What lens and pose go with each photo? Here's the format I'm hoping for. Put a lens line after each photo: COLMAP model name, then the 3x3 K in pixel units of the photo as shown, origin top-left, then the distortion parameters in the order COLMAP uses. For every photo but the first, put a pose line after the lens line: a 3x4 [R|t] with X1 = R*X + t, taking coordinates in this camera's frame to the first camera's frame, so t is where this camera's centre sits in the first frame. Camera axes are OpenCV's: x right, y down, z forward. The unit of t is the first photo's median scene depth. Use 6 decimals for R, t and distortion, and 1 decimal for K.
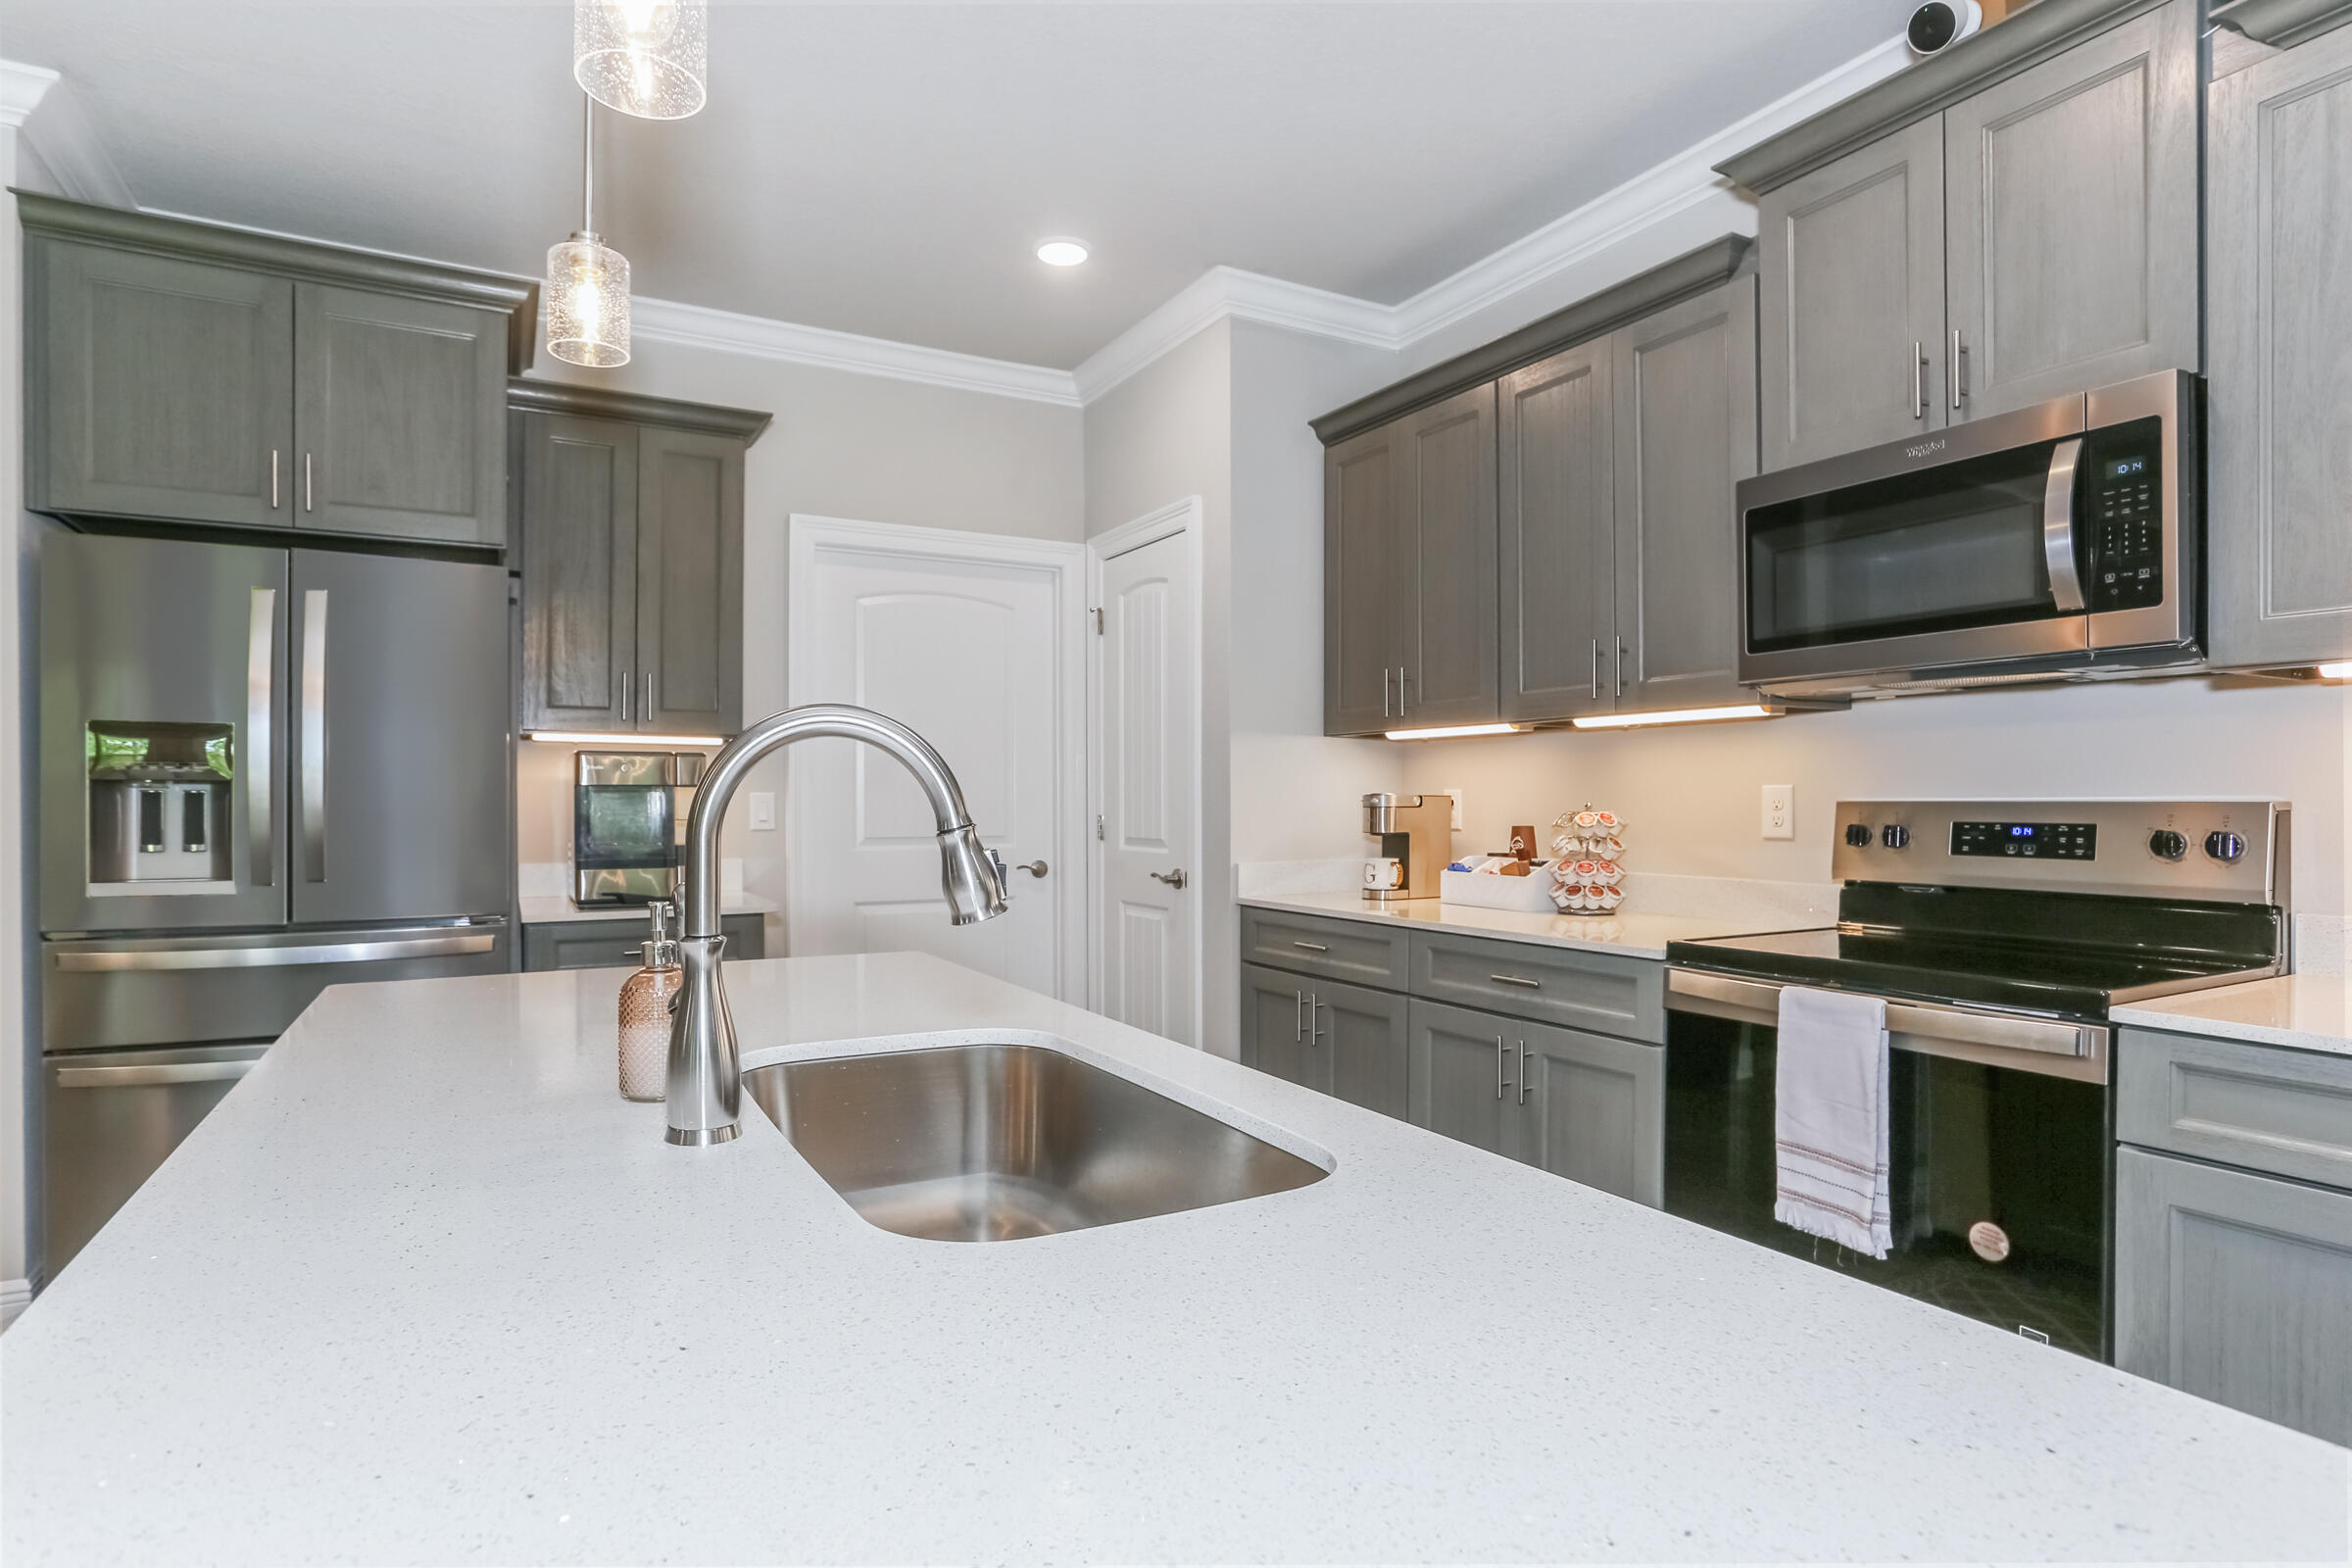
lens RADIAL K [[1318.7, 0, 1158.5], [0, 1318.7, 784.8], [0, 0, 1]] dist [-0.021193, 0.007904]
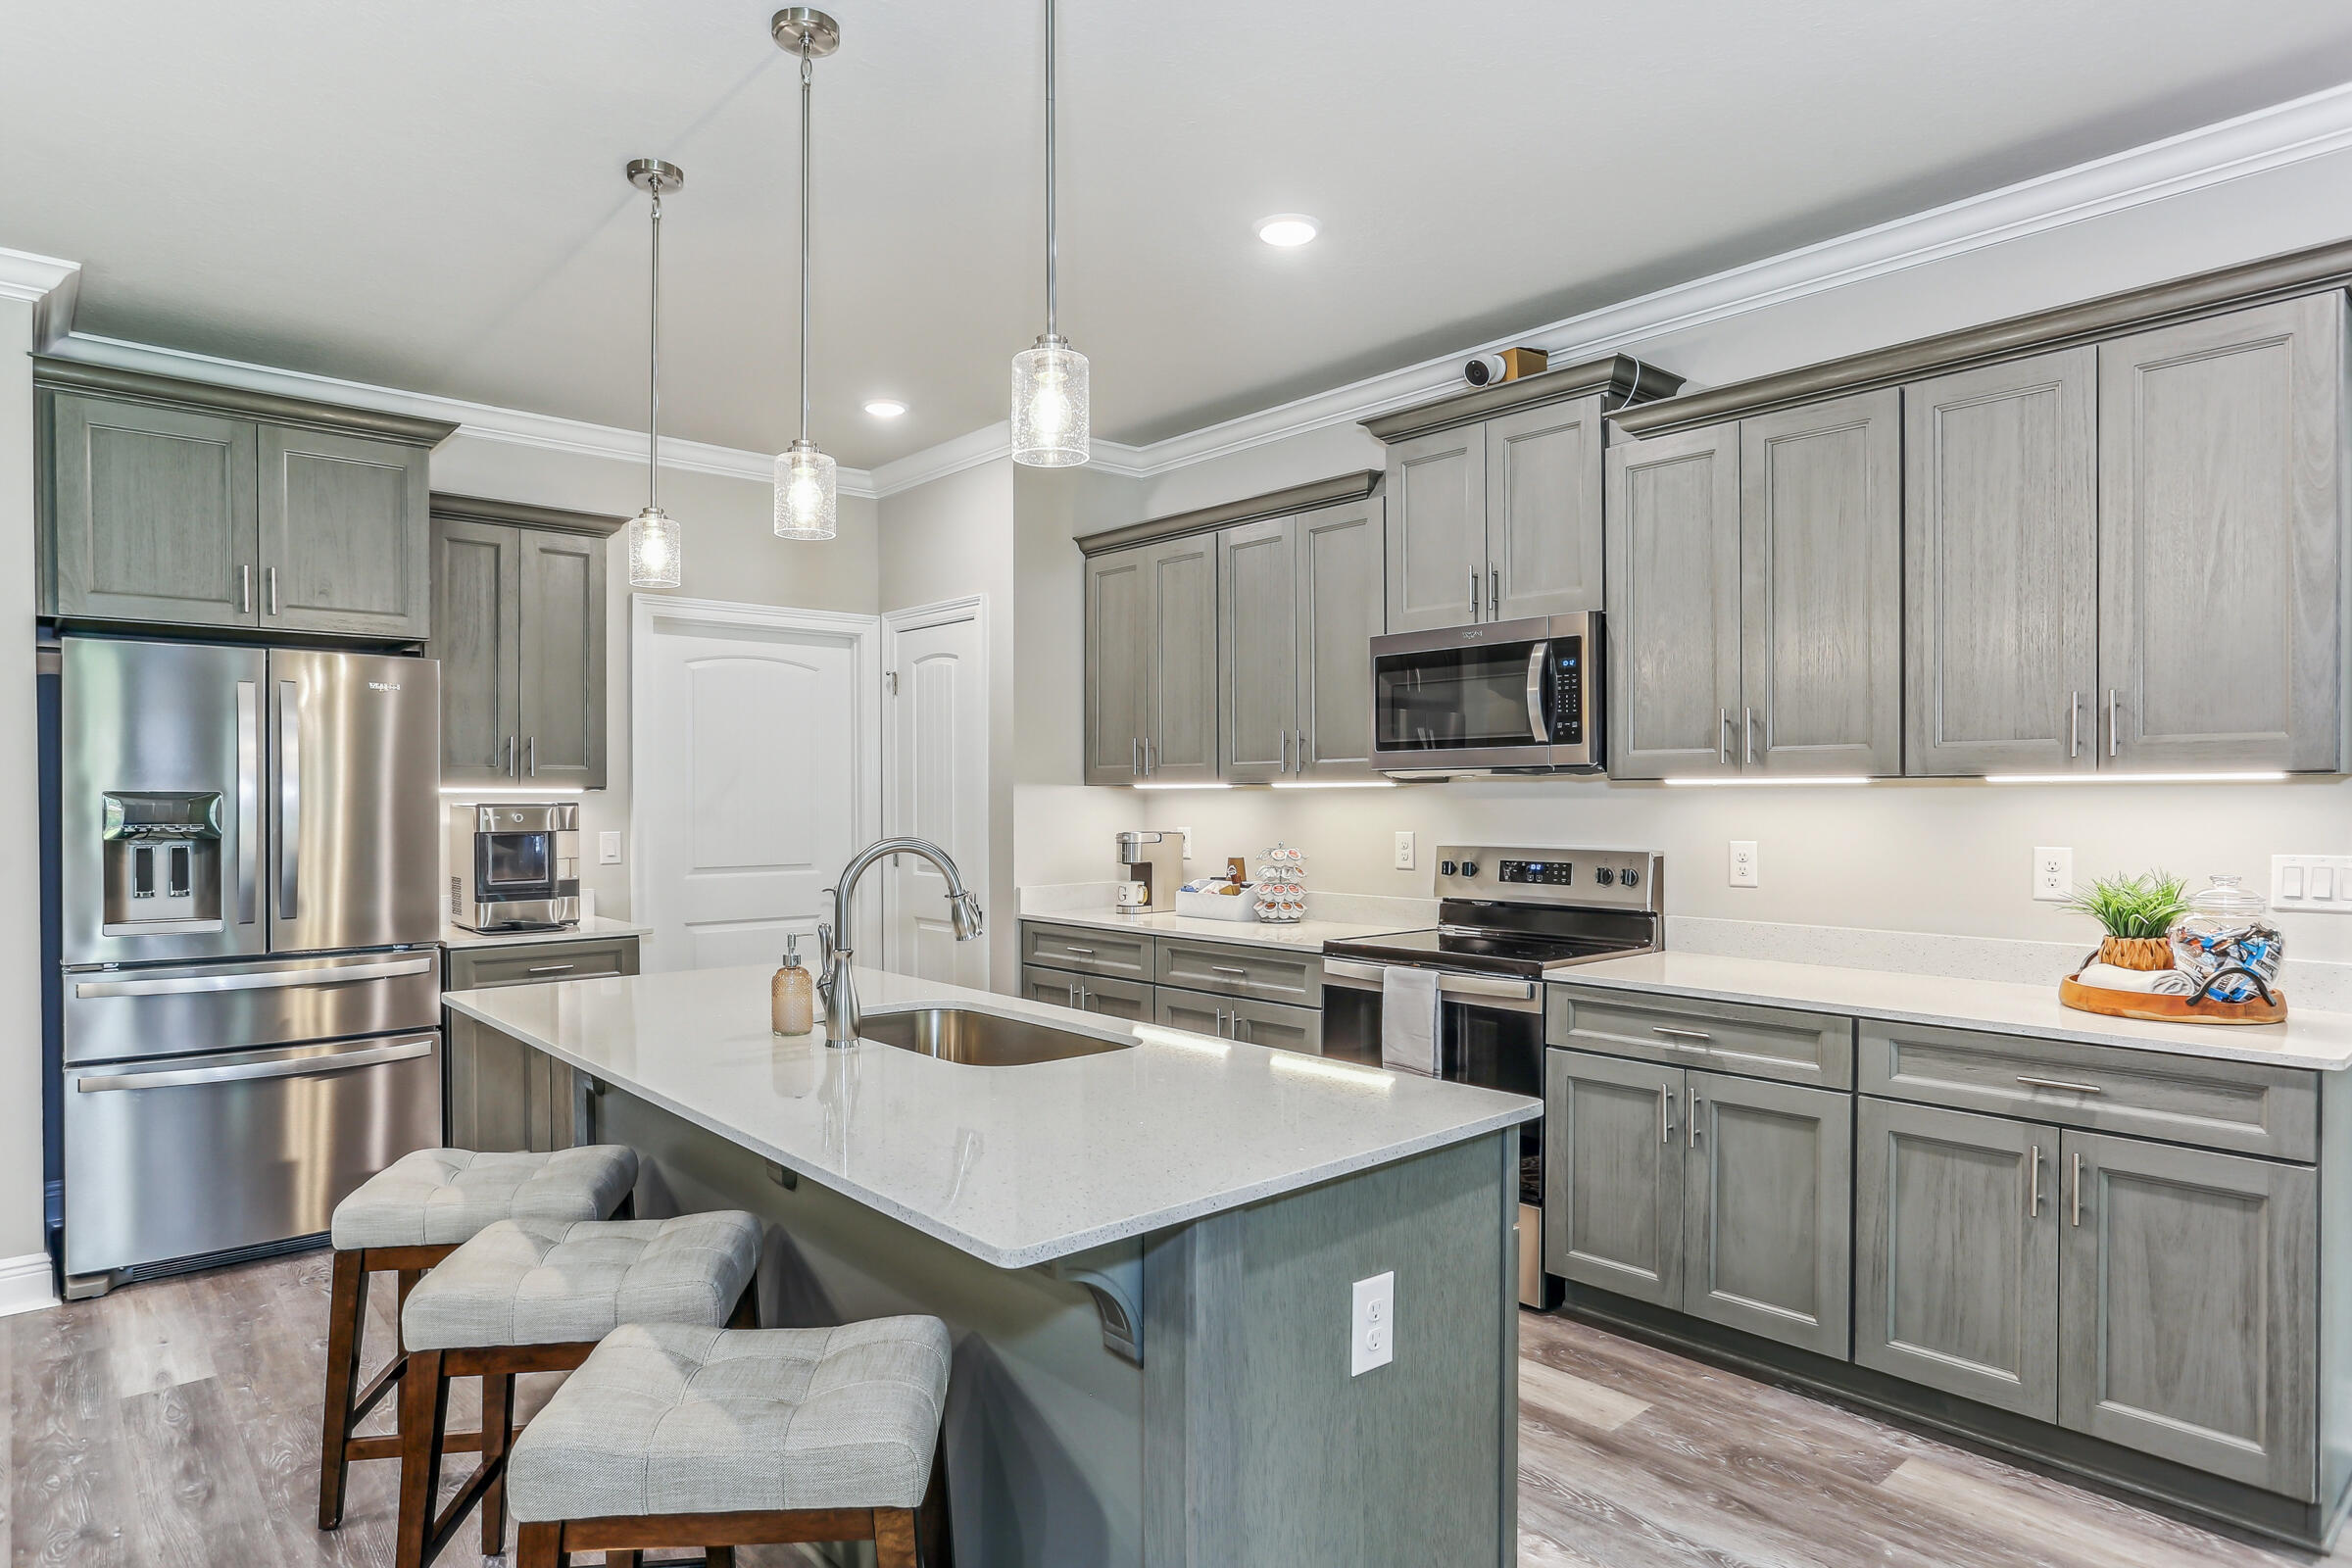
lens RADIAL K [[1365.1, 0, 1185.1], [0, 1365.1, 790.2], [0, 0, 1]] dist [-0.006434, 0.003180]
pose [[0.975133, 0.000586, 0.221621, -0.110024], [-0.000987, 0.999998, 0.001700, -0.052984], [-0.221619, -0.001877, 0.975131, -0.462279]]
